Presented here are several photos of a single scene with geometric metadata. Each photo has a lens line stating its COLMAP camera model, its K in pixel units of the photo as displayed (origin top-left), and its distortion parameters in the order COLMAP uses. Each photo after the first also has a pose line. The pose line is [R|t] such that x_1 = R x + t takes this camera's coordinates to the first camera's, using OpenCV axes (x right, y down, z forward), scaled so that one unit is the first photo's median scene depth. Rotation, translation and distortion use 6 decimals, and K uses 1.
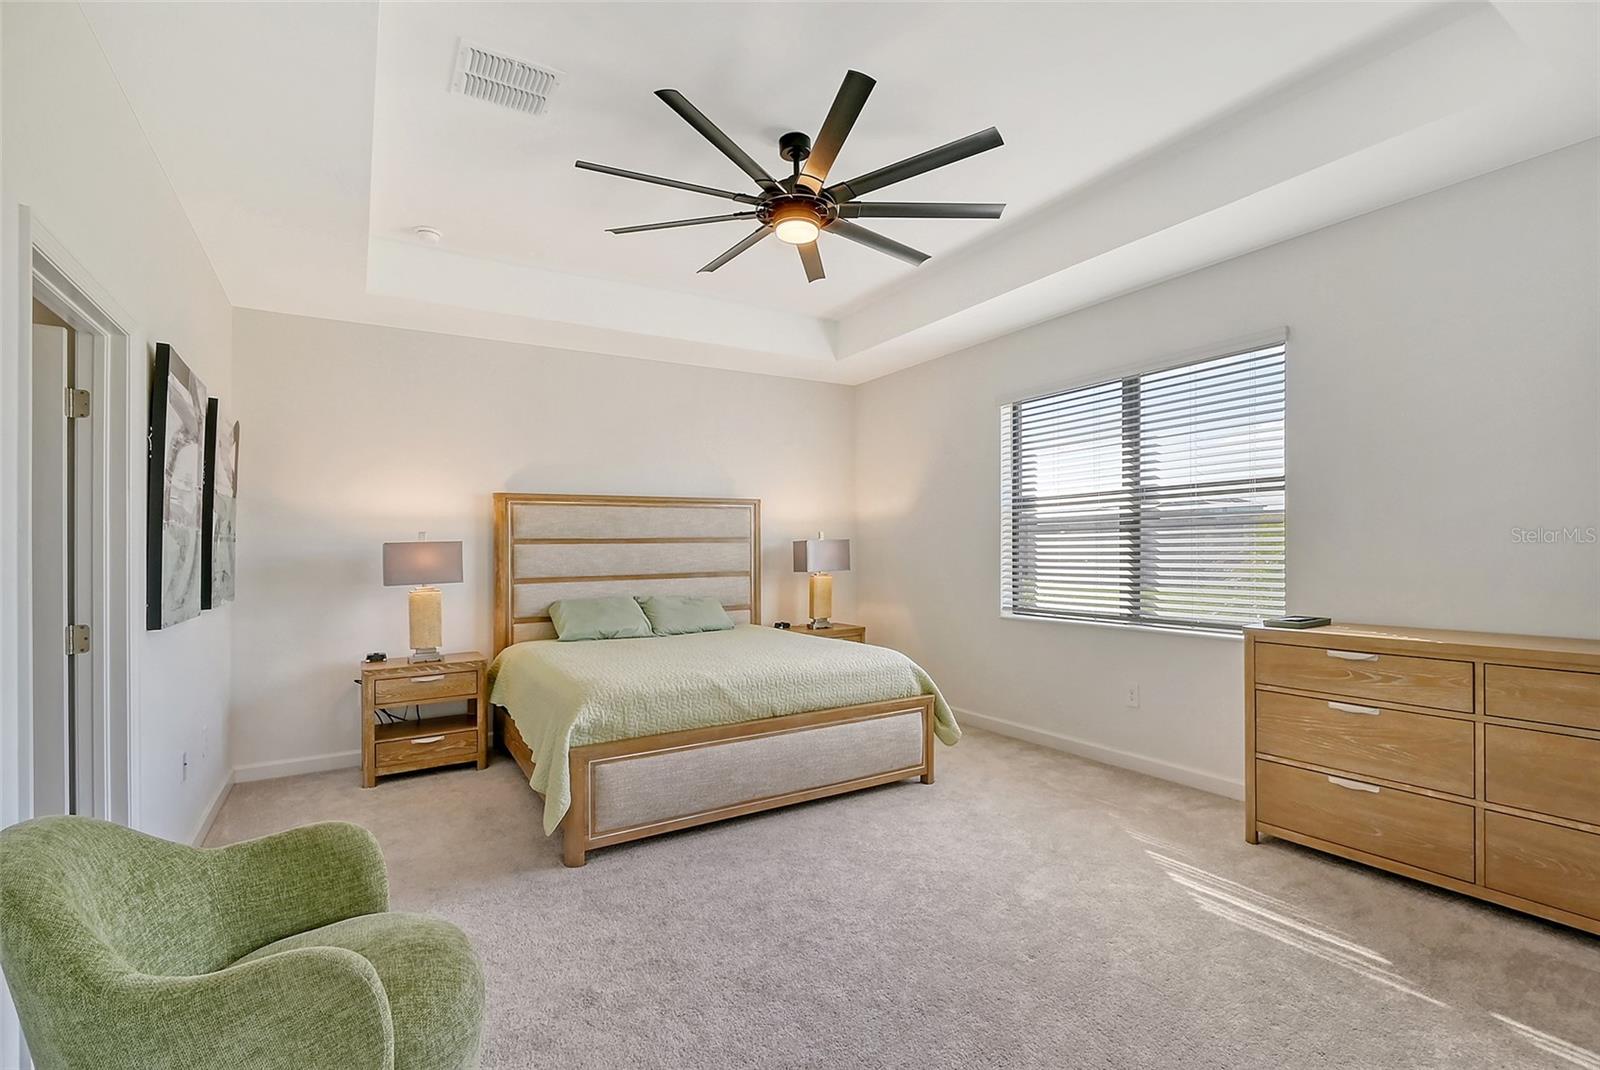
lens RADIAL K [[726.0, 0, 800.2], [0, 726.0, 547.7], [0, 0, 1]] dist [0.000845, 0.001539]
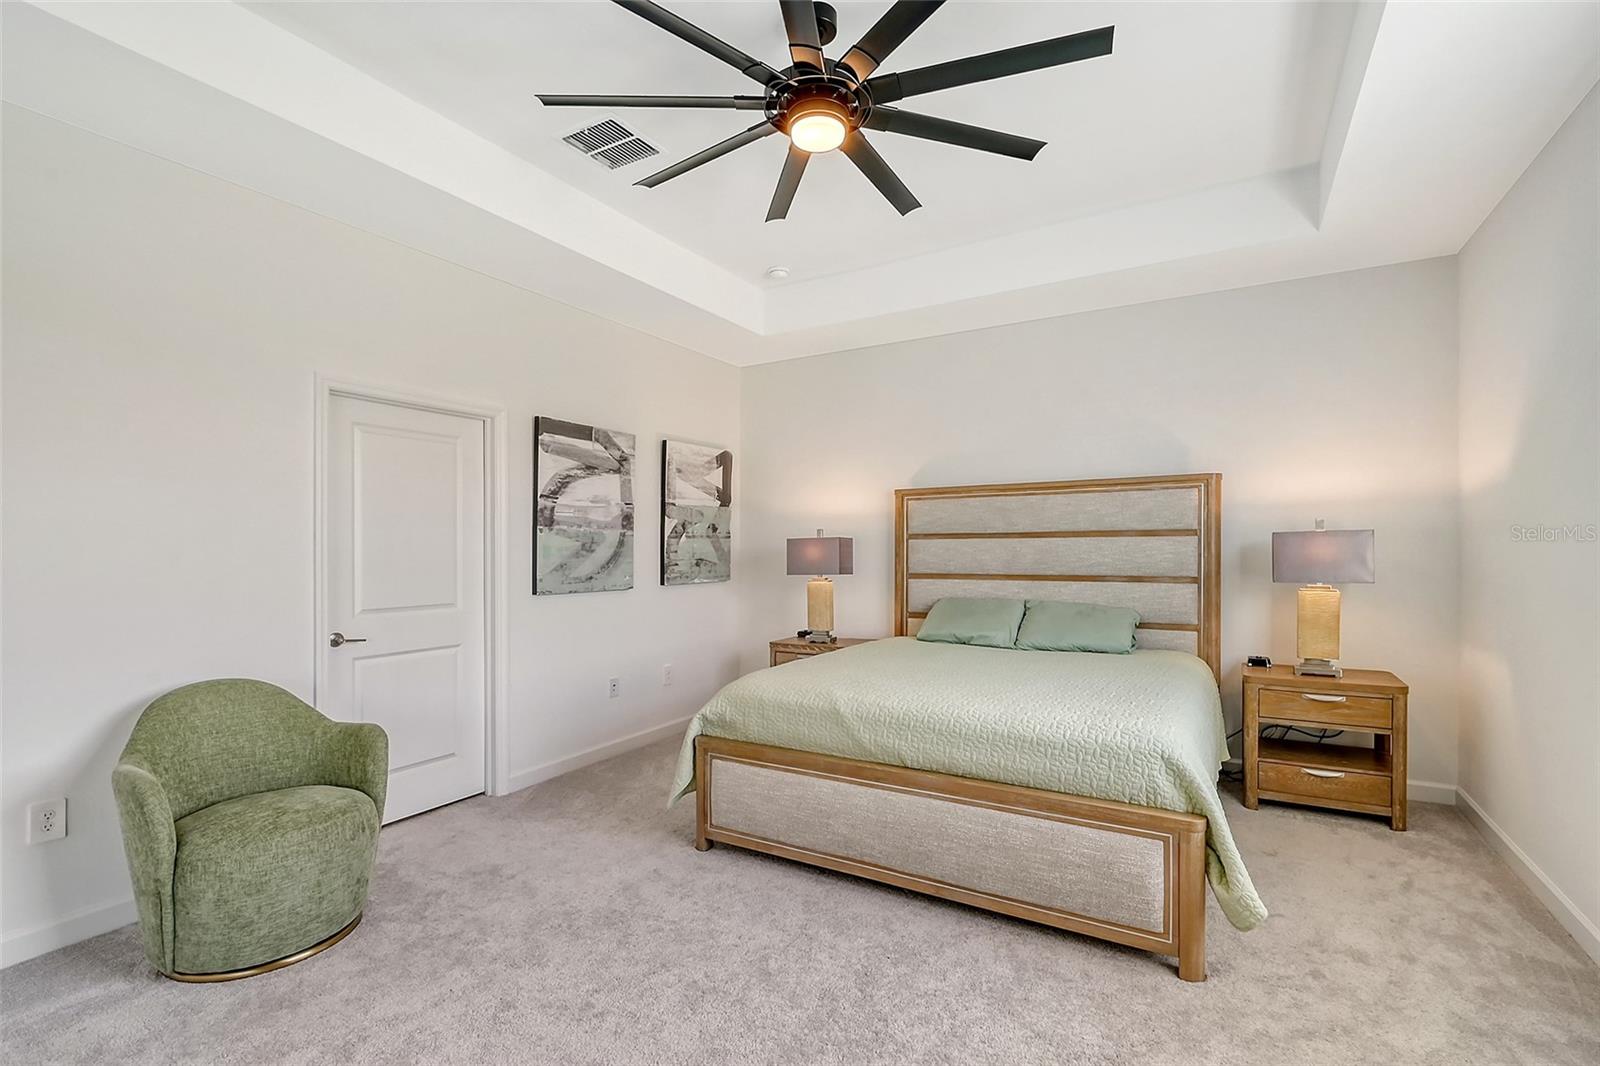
lens RADIAL K [[714.6, 0, 805.4], [0, 714.6, 541.6], [0, 0, 1]] dist [0.002327, 0.000130]
pose [[0.481384, 0.002963, -0.876505, 0.412173], [0.000758, 0.999993, 0.003796, -0.005620], [0.876510, -0.002491, 0.481378, 0.393588]]
